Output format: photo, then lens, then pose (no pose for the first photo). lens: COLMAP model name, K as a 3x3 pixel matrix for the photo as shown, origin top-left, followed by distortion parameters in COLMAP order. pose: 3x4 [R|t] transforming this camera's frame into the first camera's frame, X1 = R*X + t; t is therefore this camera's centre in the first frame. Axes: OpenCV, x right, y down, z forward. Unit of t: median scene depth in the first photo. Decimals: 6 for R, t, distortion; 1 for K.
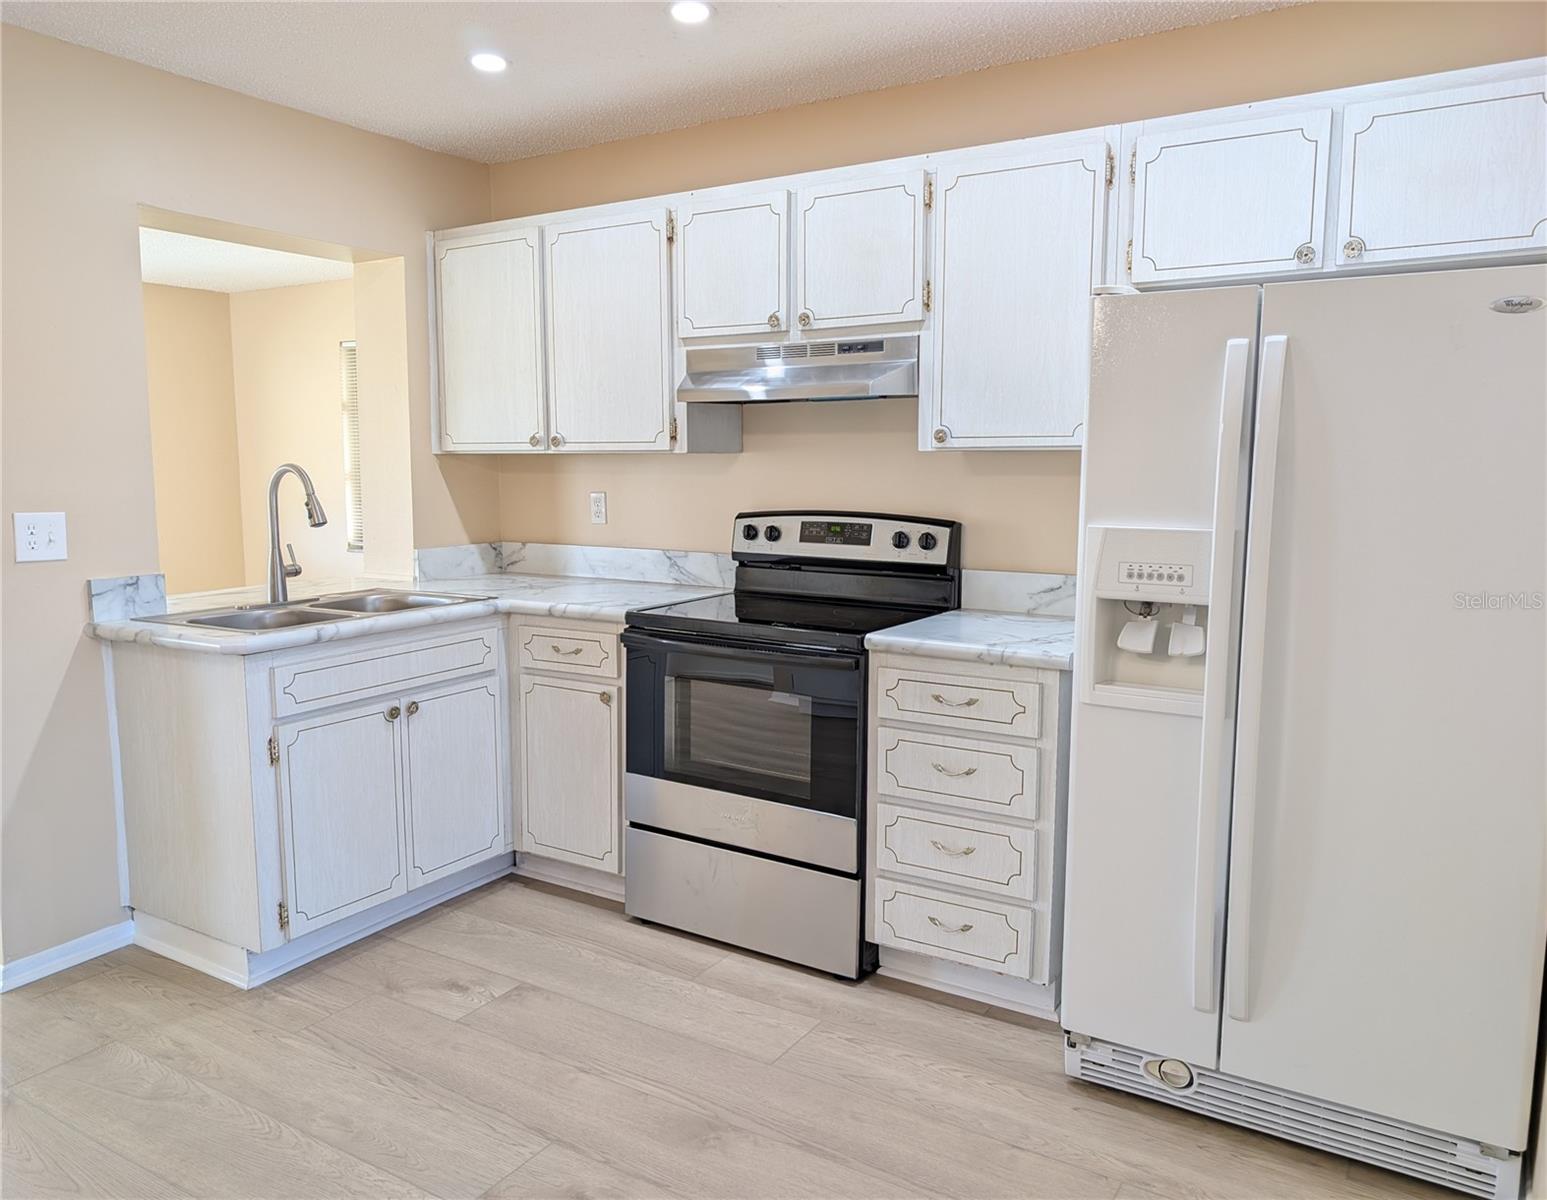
lens RADIAL K [[1130.1, 0, 751.4], [0, 1130.1, 608.4], [0, 0, 1]] dist [0.025296, -0.027678]
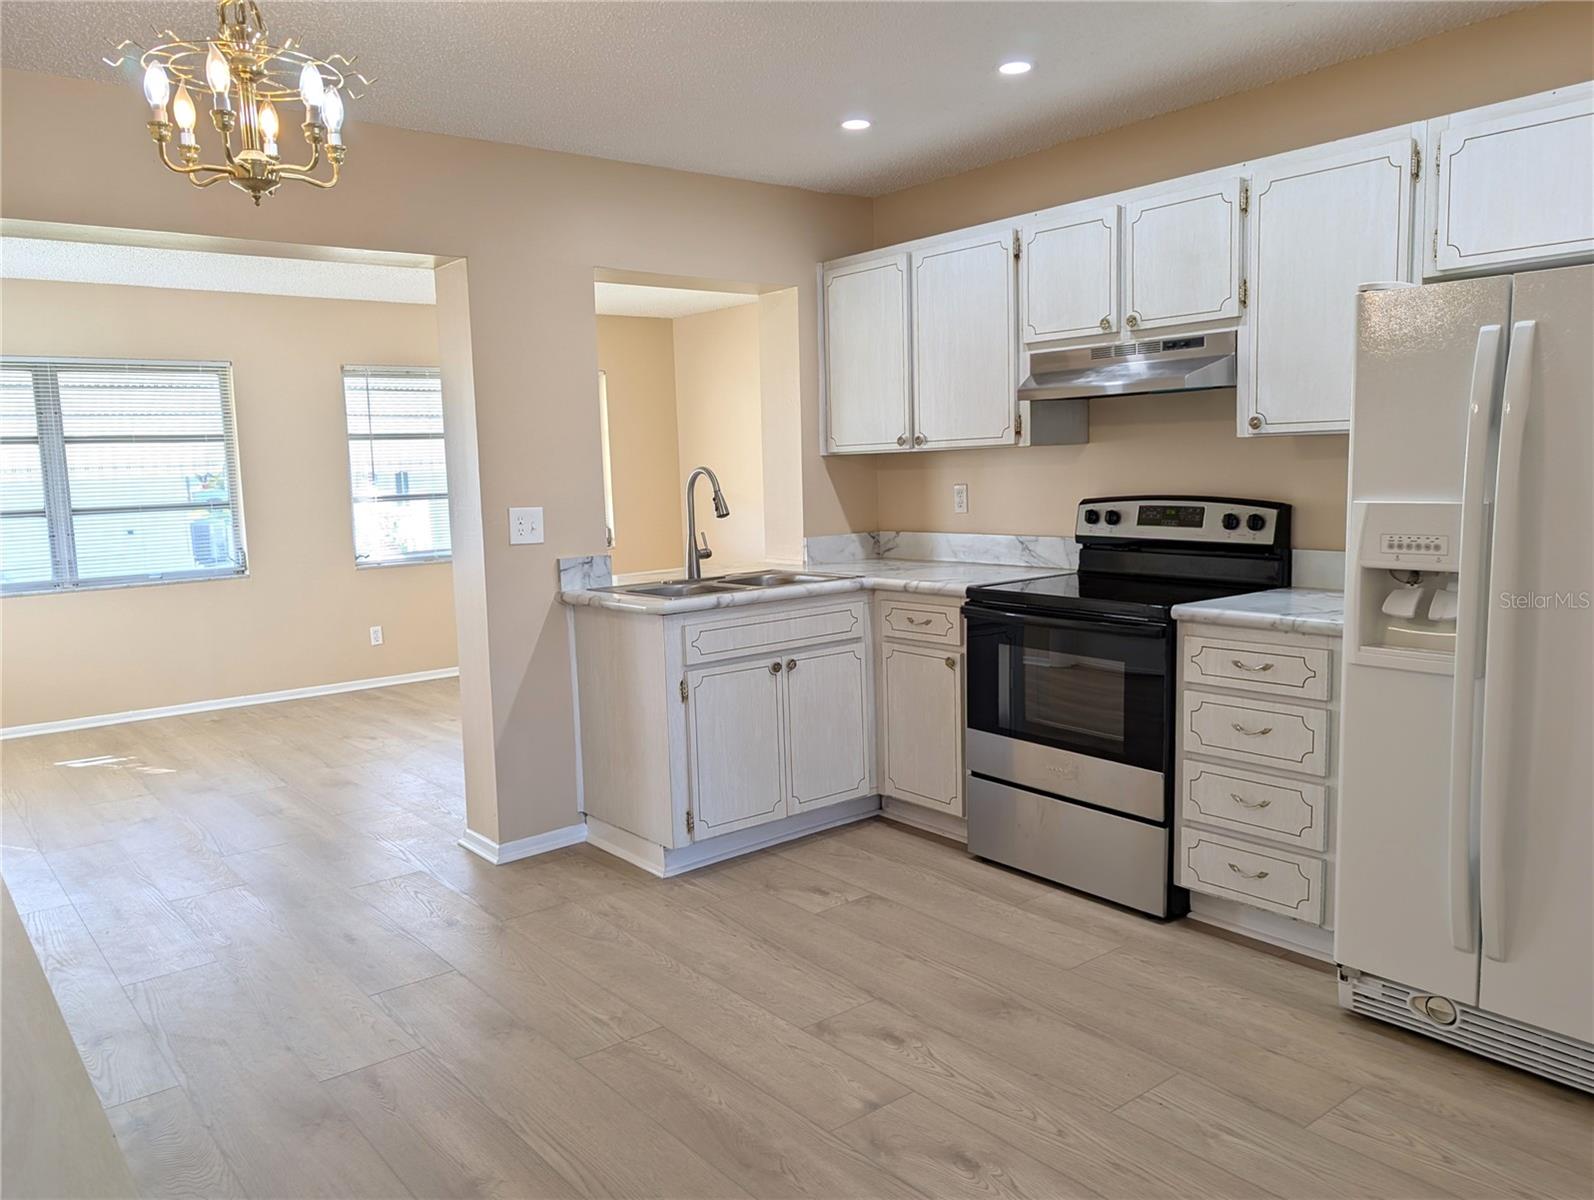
lens RADIAL K [[1179.1, 0, 817.4], [0, 1179.1, 616.5], [0, 0, 1]] dist [0.027017, -0.036570]
pose [[0.949710, 0.012535, -0.312880, 0.126873], [-0.010913, 0.999916, 0.006934, 0.028320], [0.312941, -0.003171, 0.949767, -0.198779]]
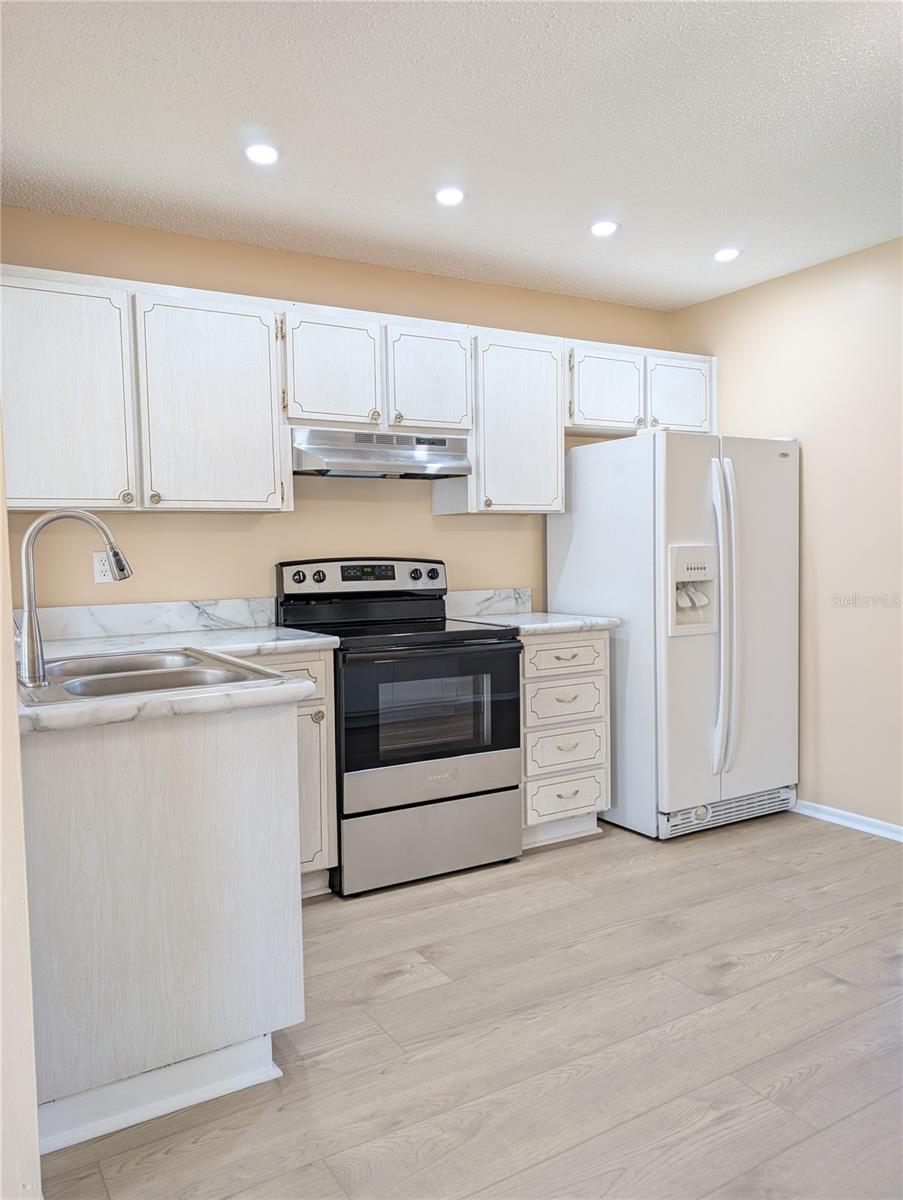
lens RADIAL K [[852.2, 0, 486.3], [0, 852.2, 601.2], [0, 0, 1]] dist [0.032524, -0.027244]
pose [[0.454980, -0.065846, 0.888064, -0.912671], [0.134901, 0.990850, 0.004353, -0.020897], [-0.880224, 0.117820, 0.459699, 0.471049]]
